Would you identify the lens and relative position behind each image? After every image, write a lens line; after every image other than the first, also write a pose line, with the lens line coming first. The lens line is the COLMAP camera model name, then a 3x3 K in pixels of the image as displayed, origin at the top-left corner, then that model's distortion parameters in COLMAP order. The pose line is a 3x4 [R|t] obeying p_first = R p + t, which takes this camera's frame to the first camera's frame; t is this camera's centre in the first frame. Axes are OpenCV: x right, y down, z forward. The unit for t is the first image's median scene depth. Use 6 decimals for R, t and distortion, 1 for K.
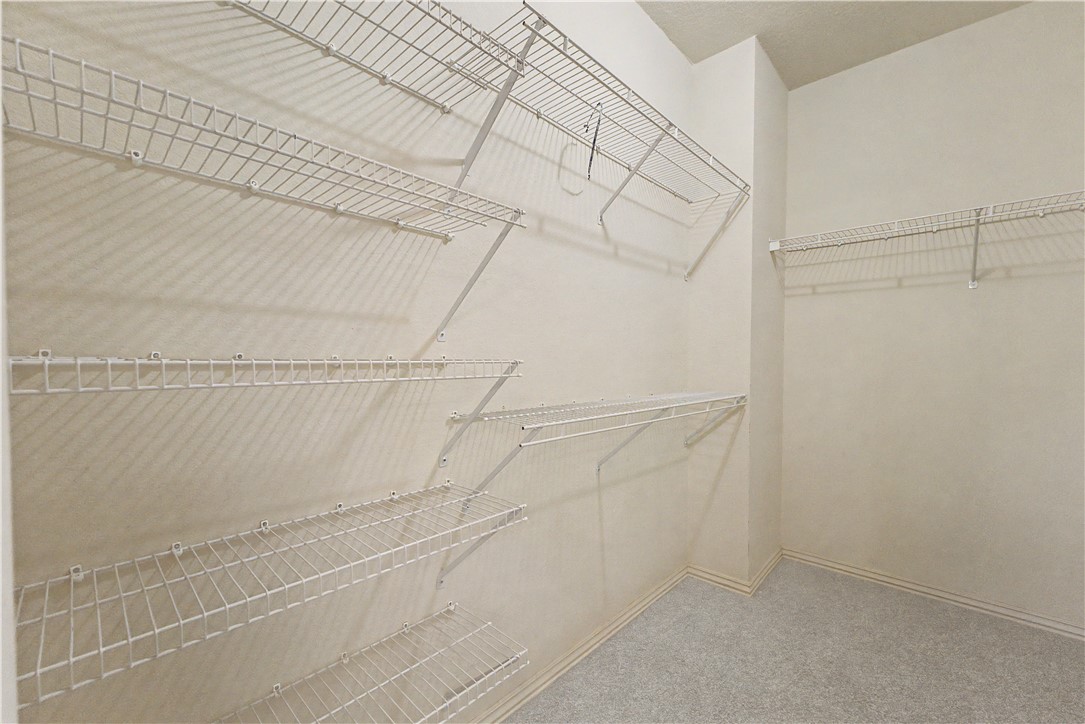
lens RADIAL K [[444.2, 0, 542.6], [0, 444.2, 368.1], [0, 0, 1]] dist [-0.002592, -0.000055]
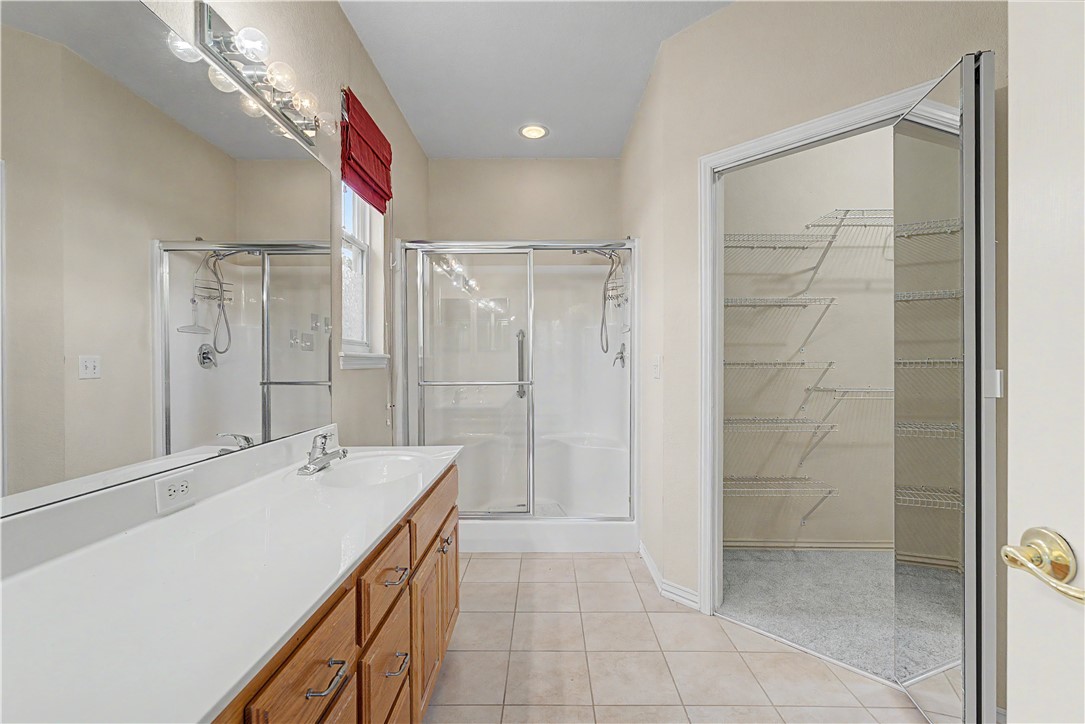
lens RADIAL K [[488.0, 0, 544.8], [0, 488.0, 366.2], [0, 0, 1]] dist [-0.004984, 0.001851]
pose [[0.683161, 0.004768, -0.730252, 0.652227], [-0.011075, 0.999931, -0.003832, 0.028656], [0.730184, 0.010706, 0.683167, -1.547759]]
